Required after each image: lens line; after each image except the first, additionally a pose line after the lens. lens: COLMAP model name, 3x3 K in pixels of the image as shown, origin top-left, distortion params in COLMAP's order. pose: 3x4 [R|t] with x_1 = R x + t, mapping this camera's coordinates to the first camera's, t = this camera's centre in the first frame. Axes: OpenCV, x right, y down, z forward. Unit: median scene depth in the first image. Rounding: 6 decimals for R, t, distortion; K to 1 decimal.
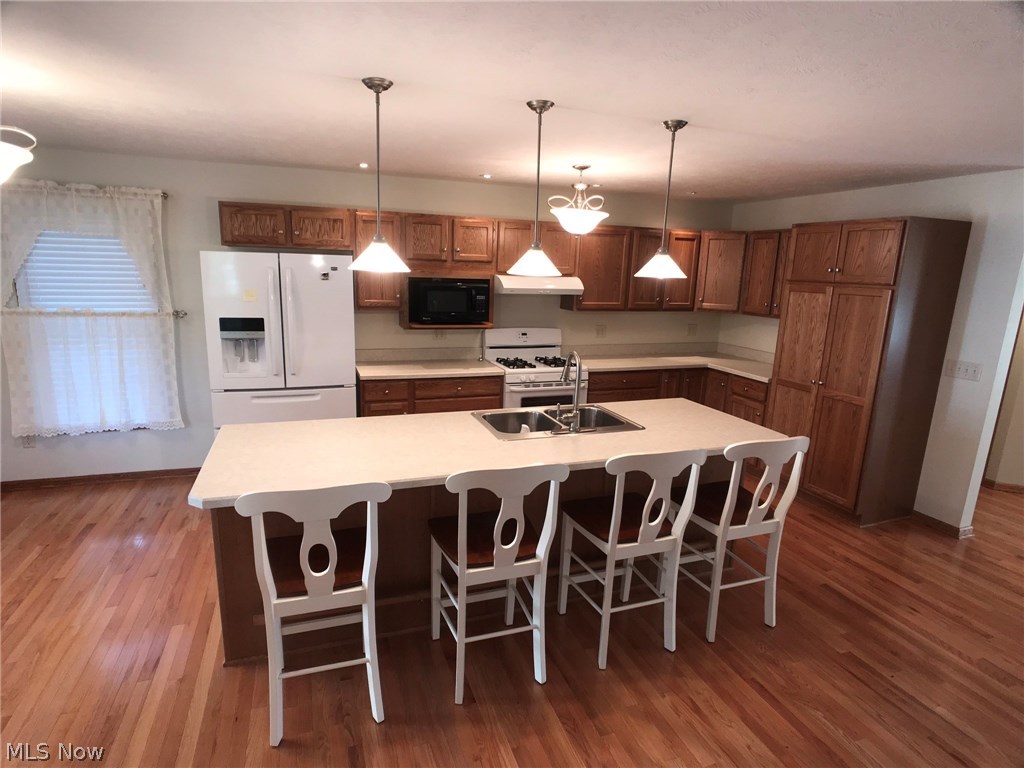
lens RADIAL K [[565.7, 0, 512.0], [0, 565.7, 384.0], [0, 0, 1]] dist [0.001266, -0.000358]
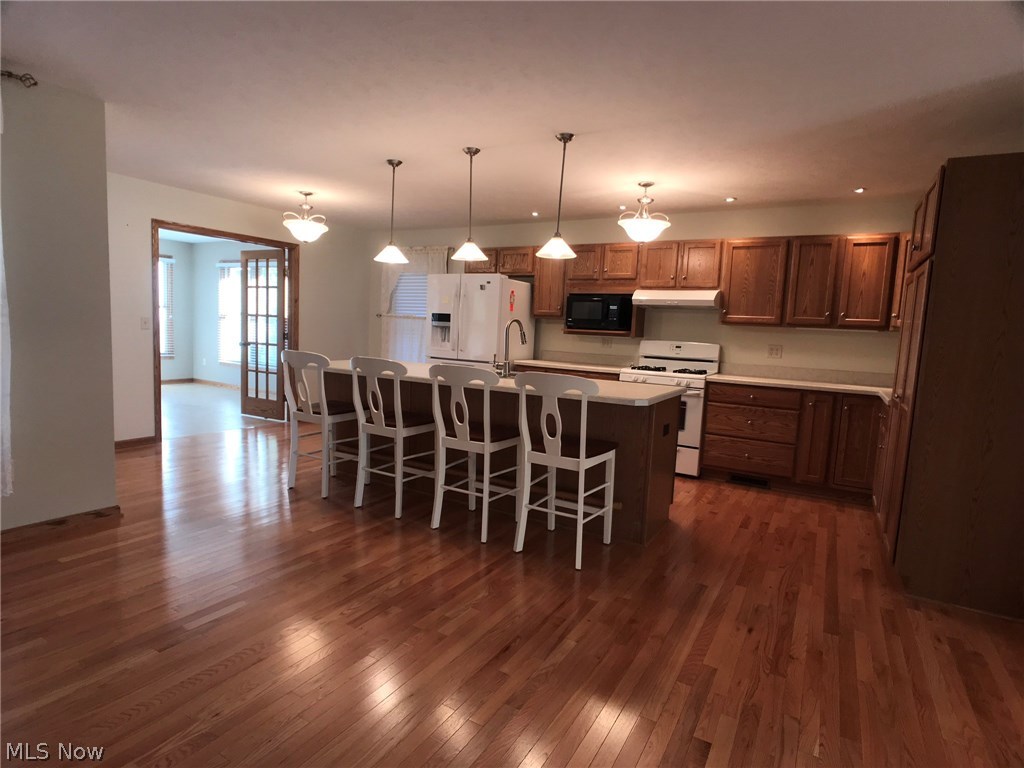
lens RADIAL K [[565.7, 0, 512.0], [0, 565.7, 384.0], [0, 0, 1]] dist [0.001266, -0.000358]
pose [[0.636157, 0.075085, -0.767898, 0.857390], [-0.181027, 0.981997, -0.053950, 0.125091], [0.750023, 0.173330, 0.638296, 0.131622]]
